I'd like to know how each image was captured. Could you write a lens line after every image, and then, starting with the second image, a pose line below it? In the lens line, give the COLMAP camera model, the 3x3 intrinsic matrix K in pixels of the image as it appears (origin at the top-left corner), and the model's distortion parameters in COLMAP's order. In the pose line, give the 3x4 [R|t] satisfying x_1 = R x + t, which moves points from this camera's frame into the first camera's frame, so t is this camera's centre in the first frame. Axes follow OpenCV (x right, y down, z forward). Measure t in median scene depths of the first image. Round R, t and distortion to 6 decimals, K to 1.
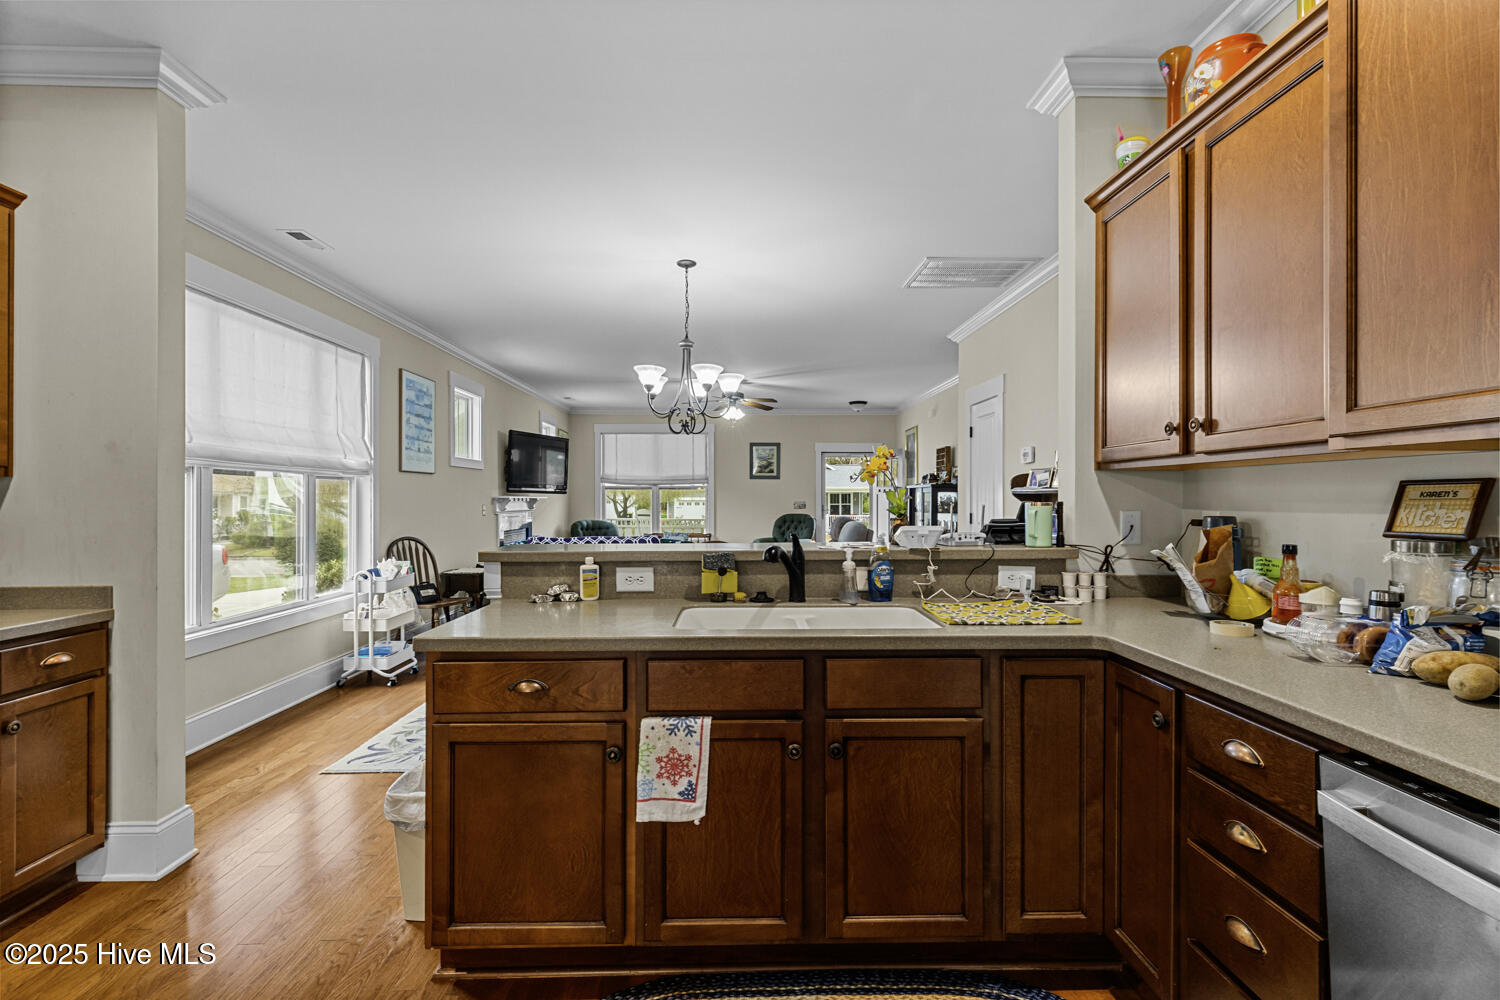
lens RADIAL K [[687.8, 0, 748.8], [0, 687.8, 491.4], [0, 0, 1]] dist [0.002481, -0.000329]
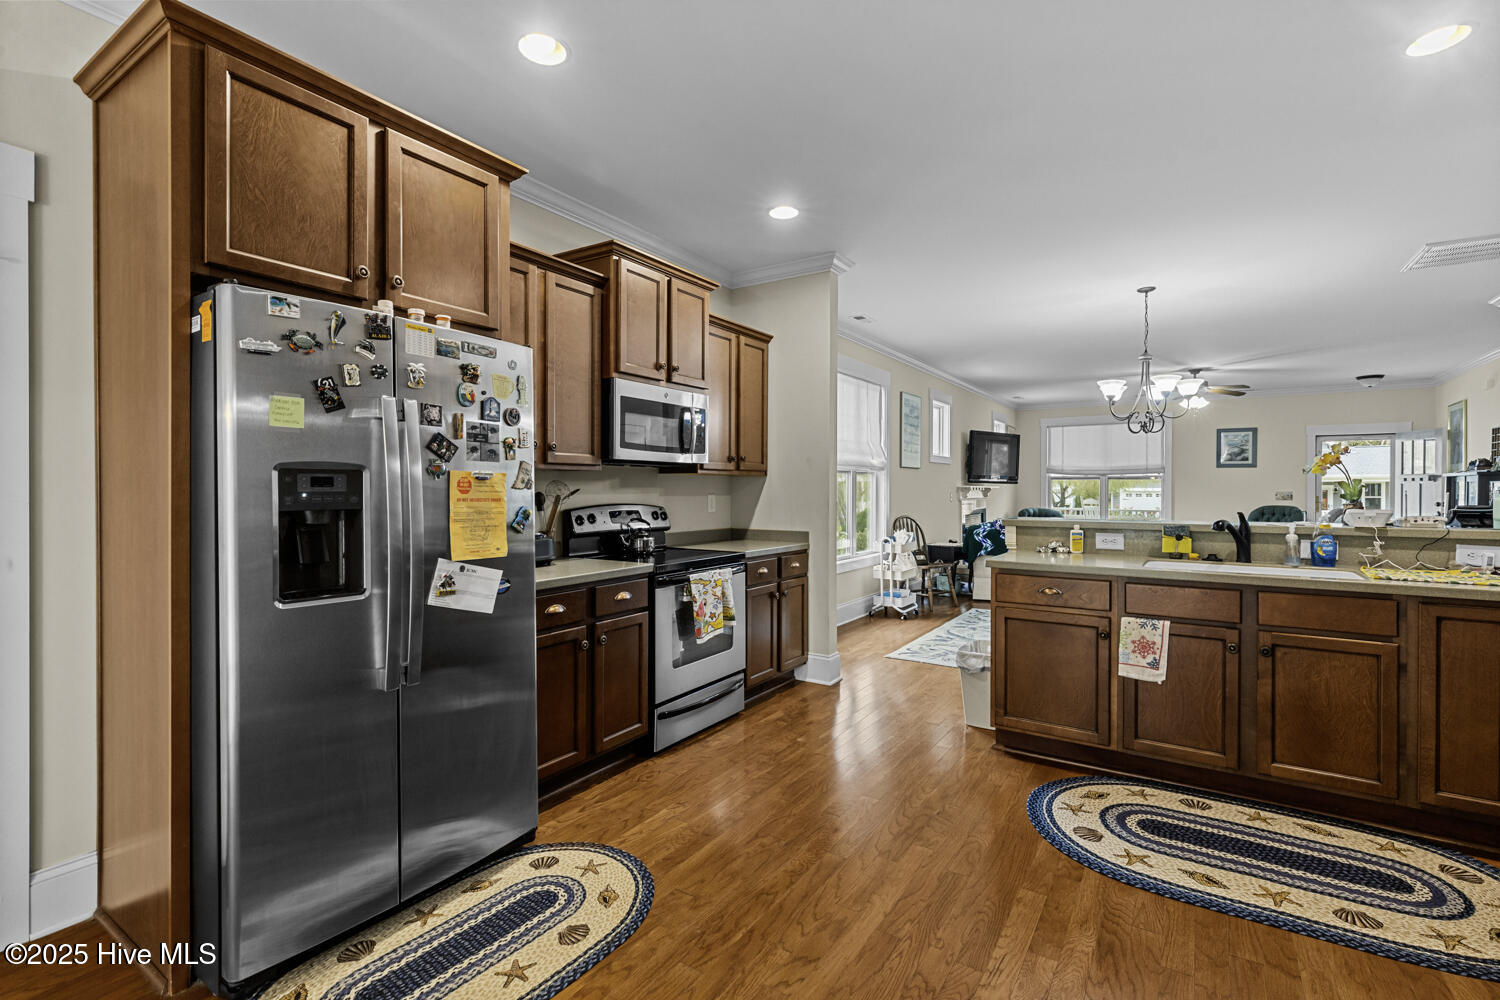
lens RADIAL K [[687.8, 0, 748.8], [0, 687.8, 491.4], [0, 0, 1]] dist [0.002481, -0.000329]
pose [[0.824855, 0.005273, -0.565319, 0.032148], [0.002759, 0.999907, 0.013351, -0.001702], [0.565337, -0.012573, 0.824764, -0.682427]]
